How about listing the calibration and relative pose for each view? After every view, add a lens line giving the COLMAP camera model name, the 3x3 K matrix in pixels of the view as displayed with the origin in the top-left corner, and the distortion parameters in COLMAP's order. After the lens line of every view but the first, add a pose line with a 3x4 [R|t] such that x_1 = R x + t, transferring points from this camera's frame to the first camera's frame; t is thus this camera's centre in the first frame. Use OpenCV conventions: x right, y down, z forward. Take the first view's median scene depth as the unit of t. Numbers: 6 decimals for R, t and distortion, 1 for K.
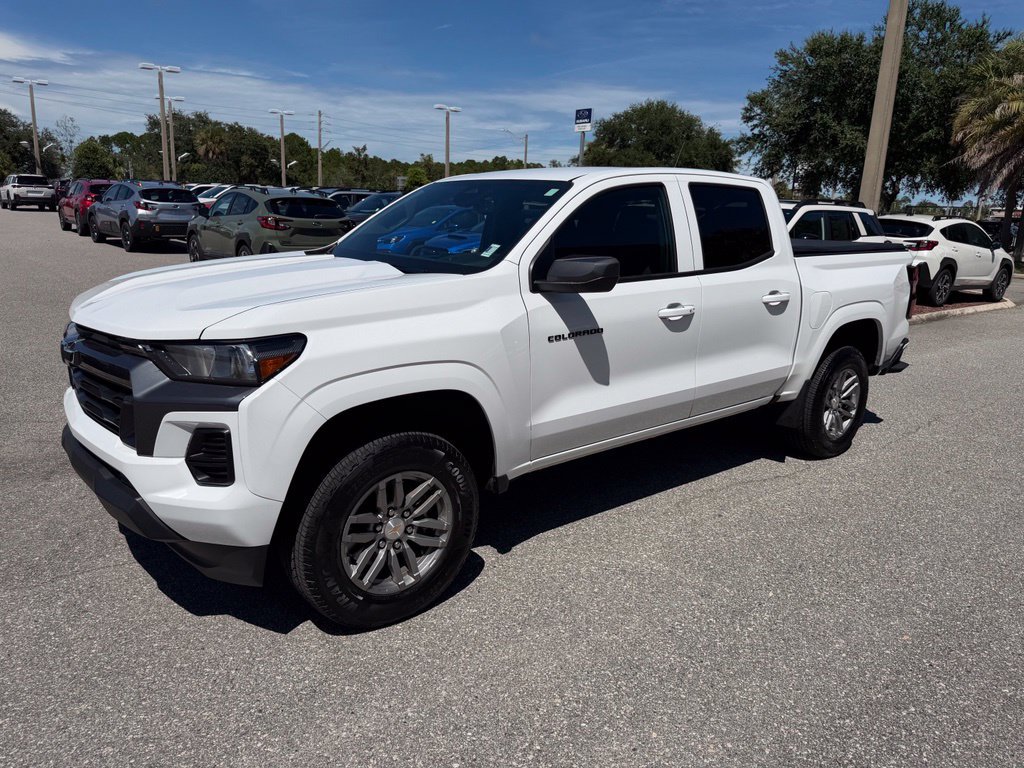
lens RADIAL K [[704.4, 0, 501.8], [0, 704.4, 386.0], [0, 0, 1]] dist [0.056318, -0.058742]
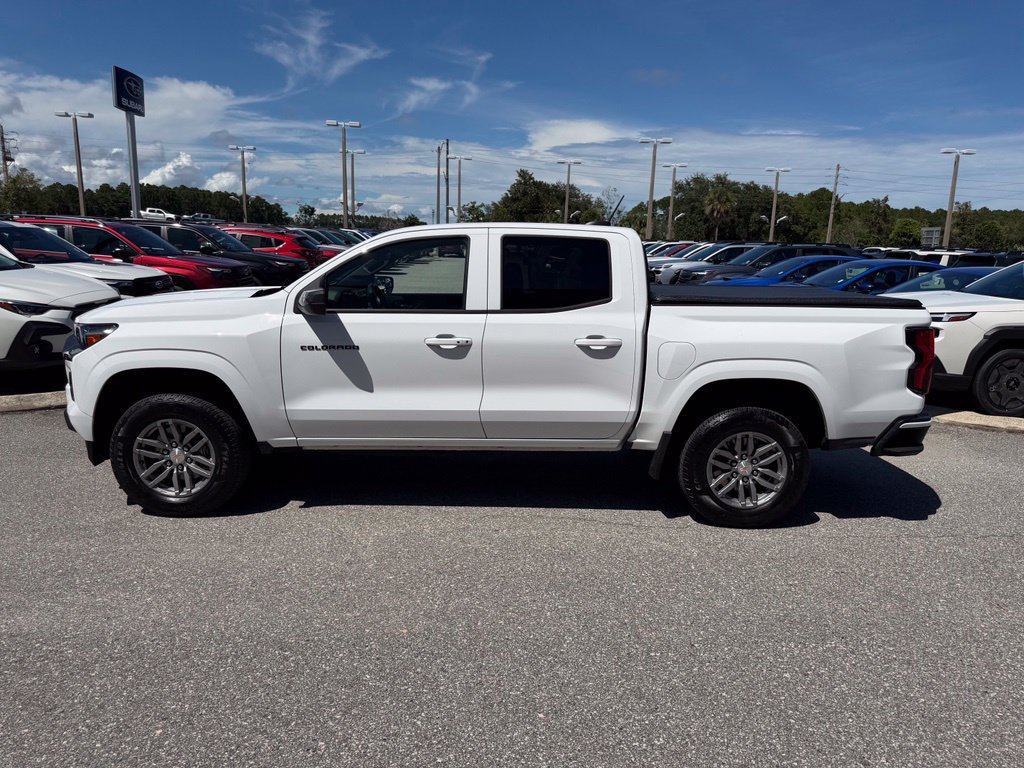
lens RADIAL K [[717.5, 0, 528.3], [0, 717.5, 384.4], [0, 0, 1]] dist [0.051878, -0.074452]
pose [[0.799781, 0.106009, -0.590857, 1.025445], [-0.152241, 0.987923, -0.028823, -0.018696], [0.580666, 0.113005, 0.806261, 0.108678]]
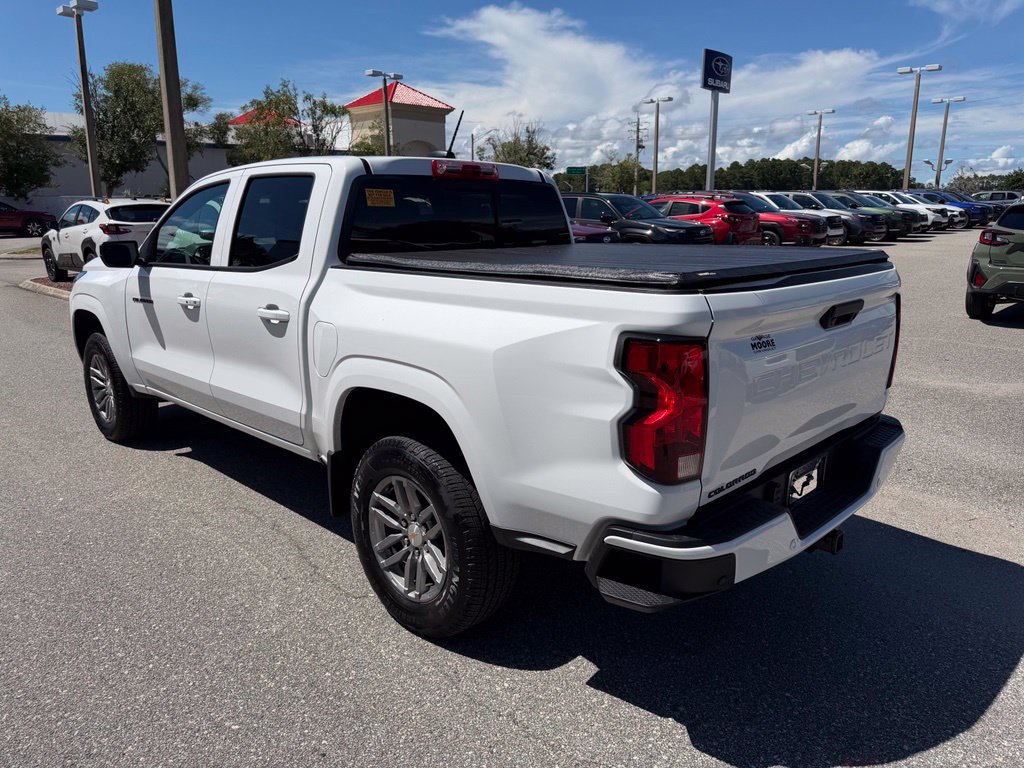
lens RADIAL K [[726.1, 0, 529.0], [0, 726.1, 382.9], [0, 0, 1]] dist [0.042141, -0.060584]
pose [[0.138426, 0.200487, -0.969868, 1.332147], [-0.236992, 0.957549, 0.164116, -0.273118], [0.961599, 0.207133, 0.180063, 1.251468]]
